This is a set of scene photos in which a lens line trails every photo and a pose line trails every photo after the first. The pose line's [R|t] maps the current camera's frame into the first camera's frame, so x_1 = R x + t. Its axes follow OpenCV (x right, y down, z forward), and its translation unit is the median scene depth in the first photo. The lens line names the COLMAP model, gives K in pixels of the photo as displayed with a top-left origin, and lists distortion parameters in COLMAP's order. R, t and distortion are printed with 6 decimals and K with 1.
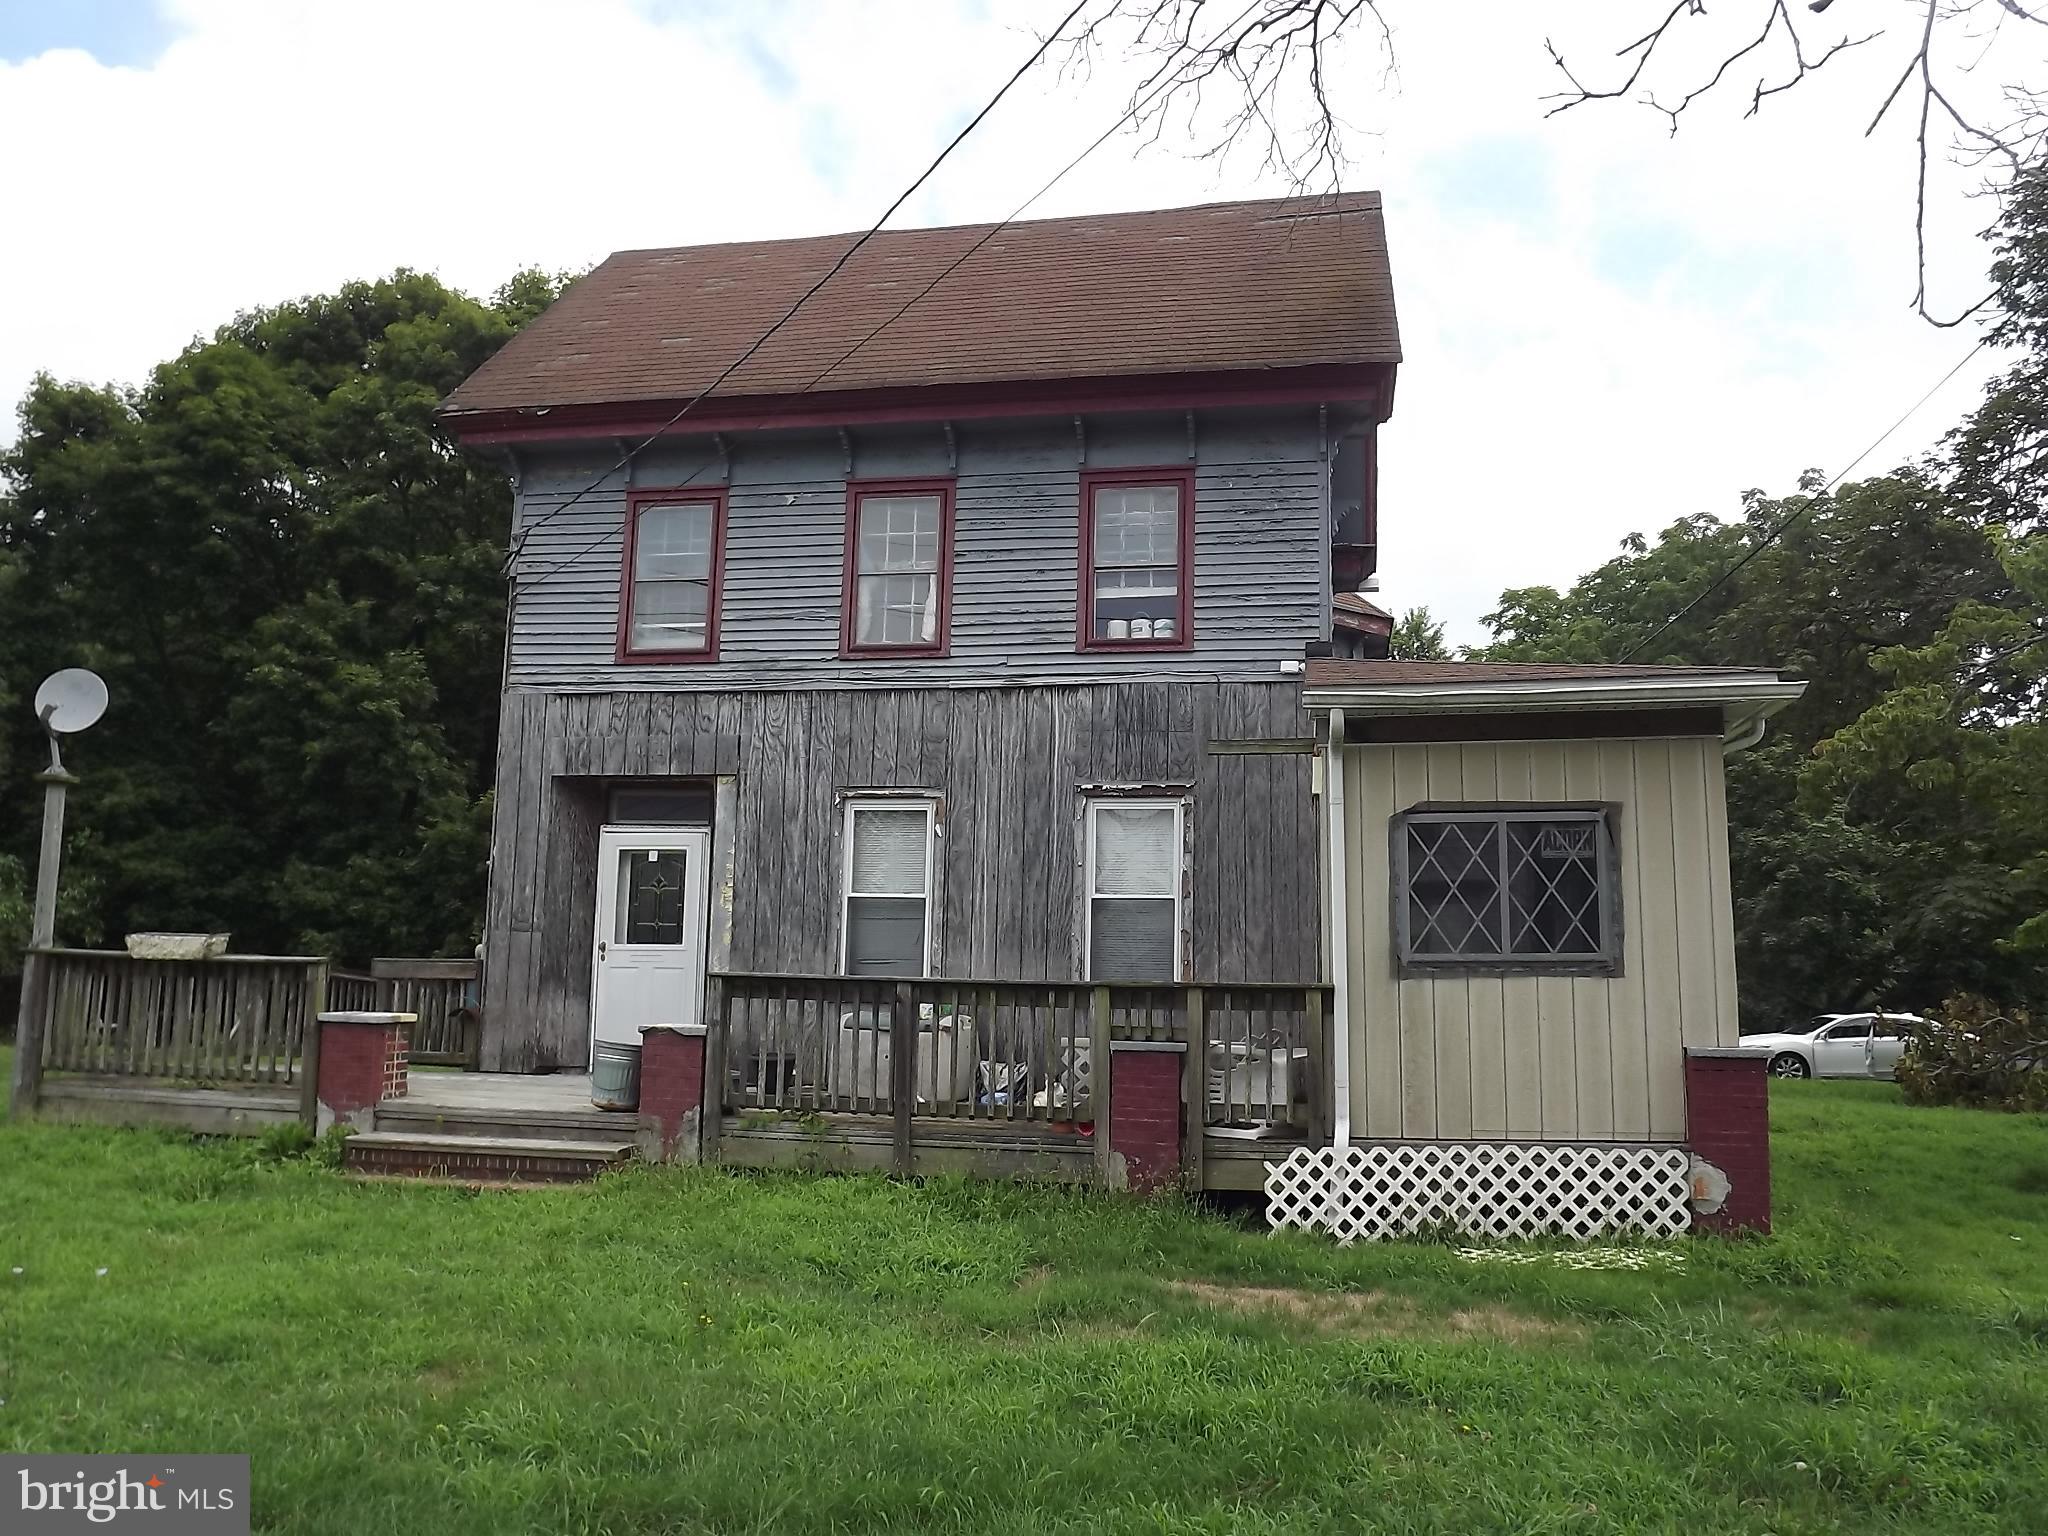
lens RADIAL K [[1506.1, 0, 1019.6], [0, 1506.1, 761.7], [0, 0, 1]] dist [-0.043128, 0.013771]
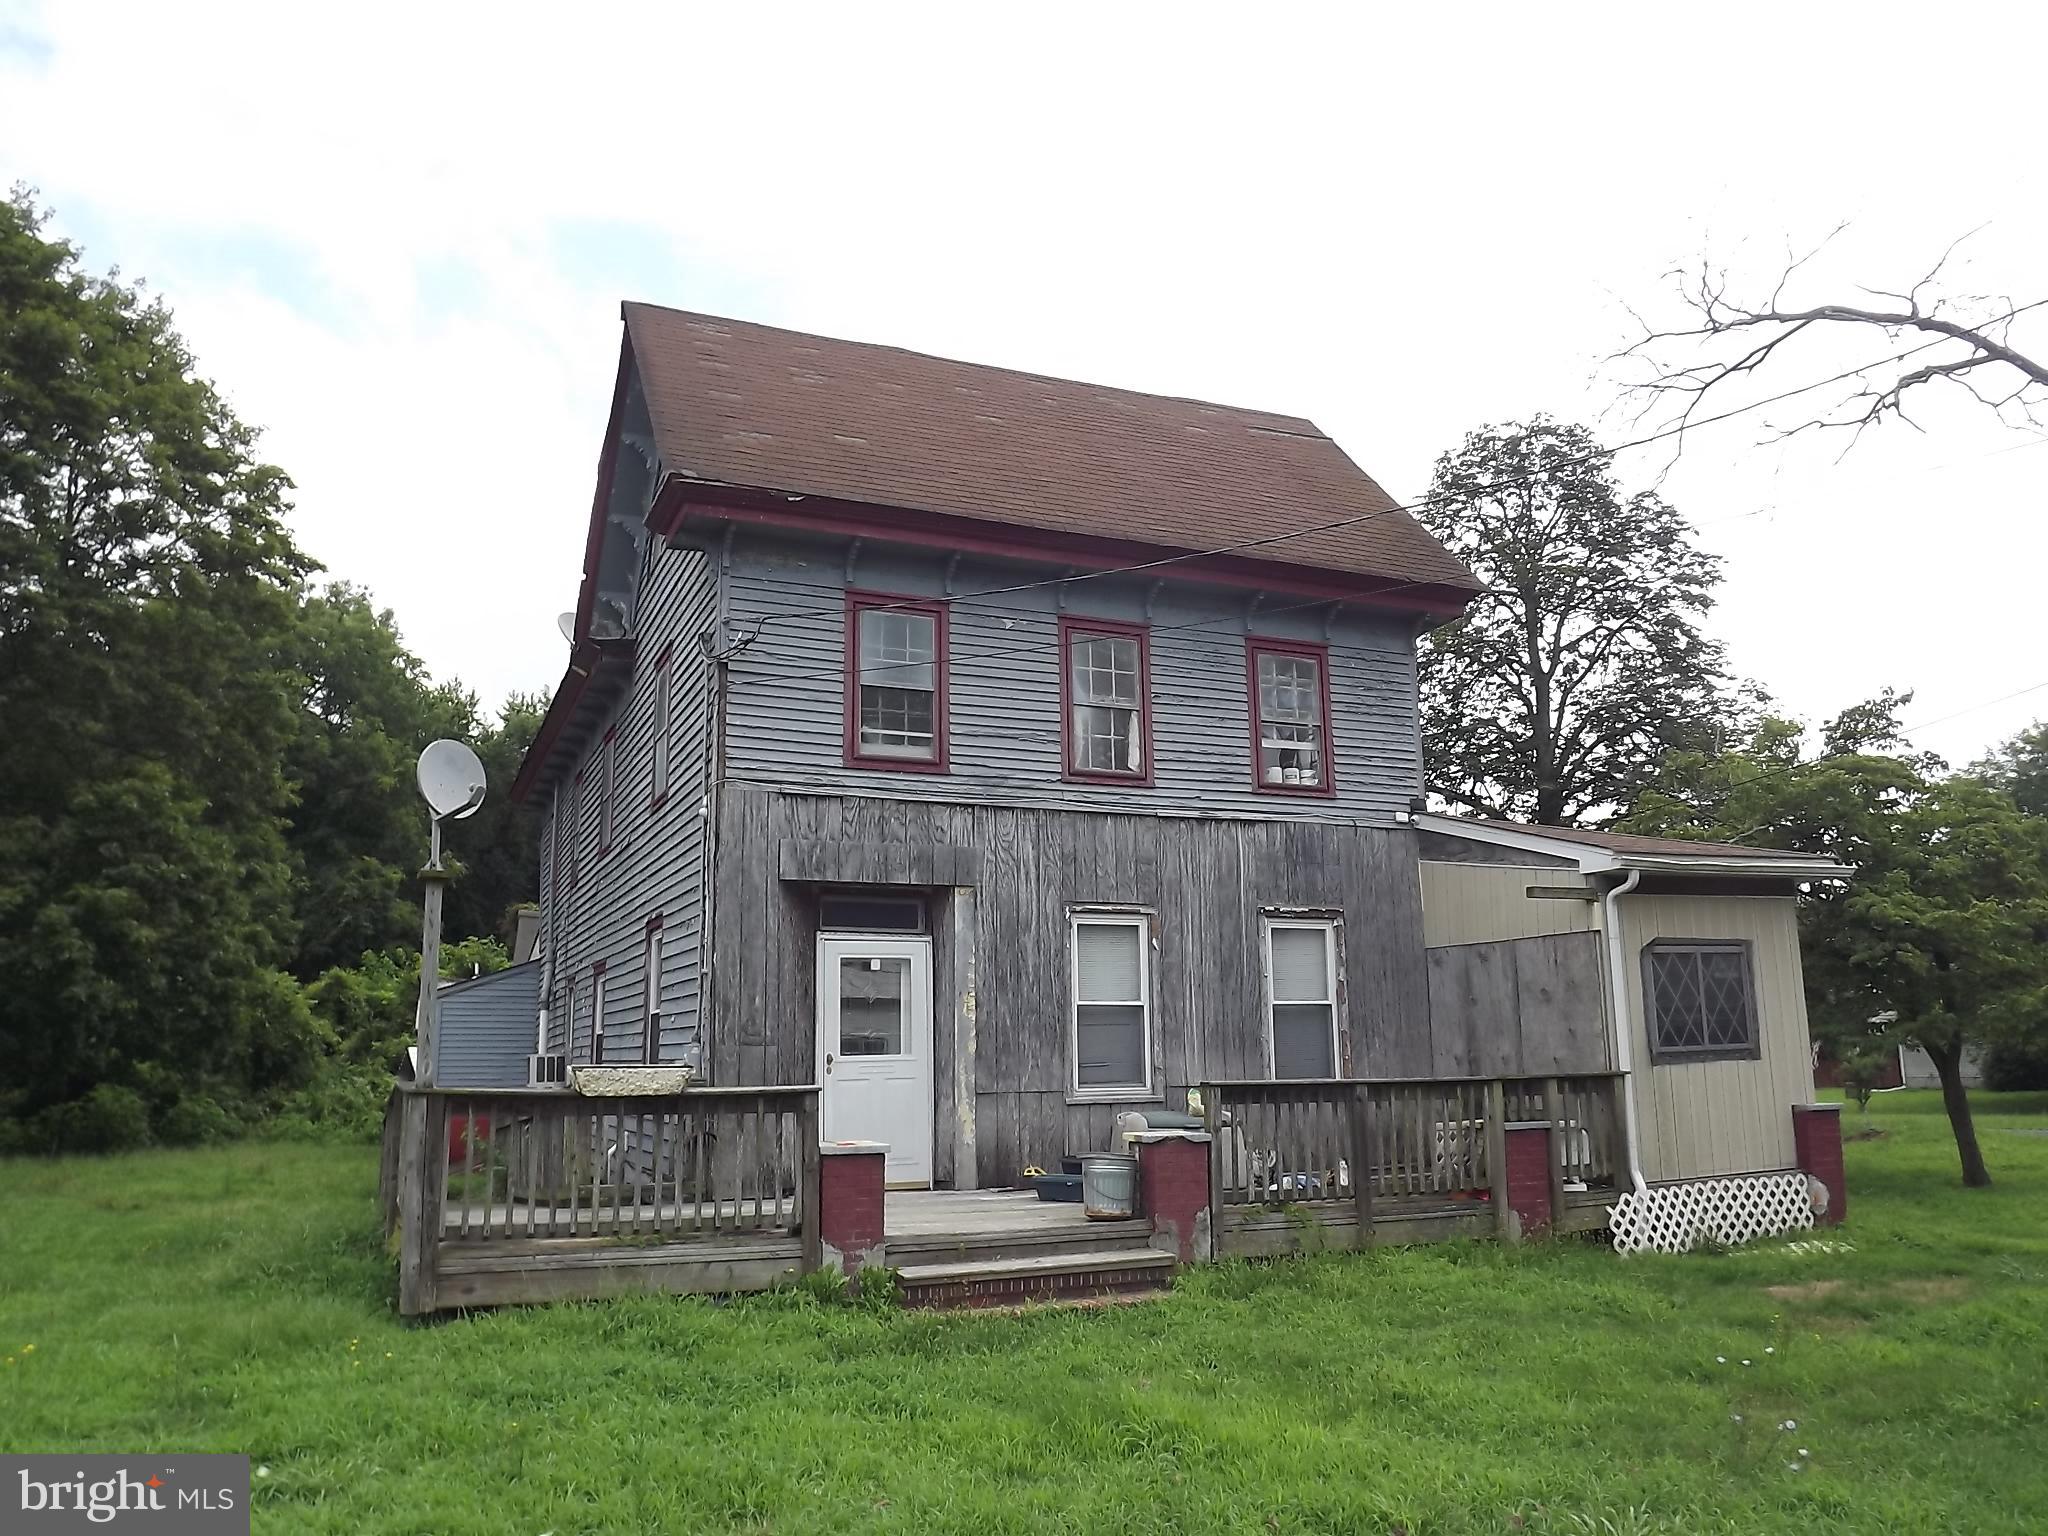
lens RADIAL K [[1506.1, 0, 1022.4], [0, 1506.1, 771.3], [0, 0, 1]] dist [-0.043128, 0.013771]
pose [[0.826888, 0.074287, 0.557438, -0.765304], [-0.052125, 0.997094, -0.055556, -0.014766], [-0.559945, 0.016882, 0.828358, 0.133412]]
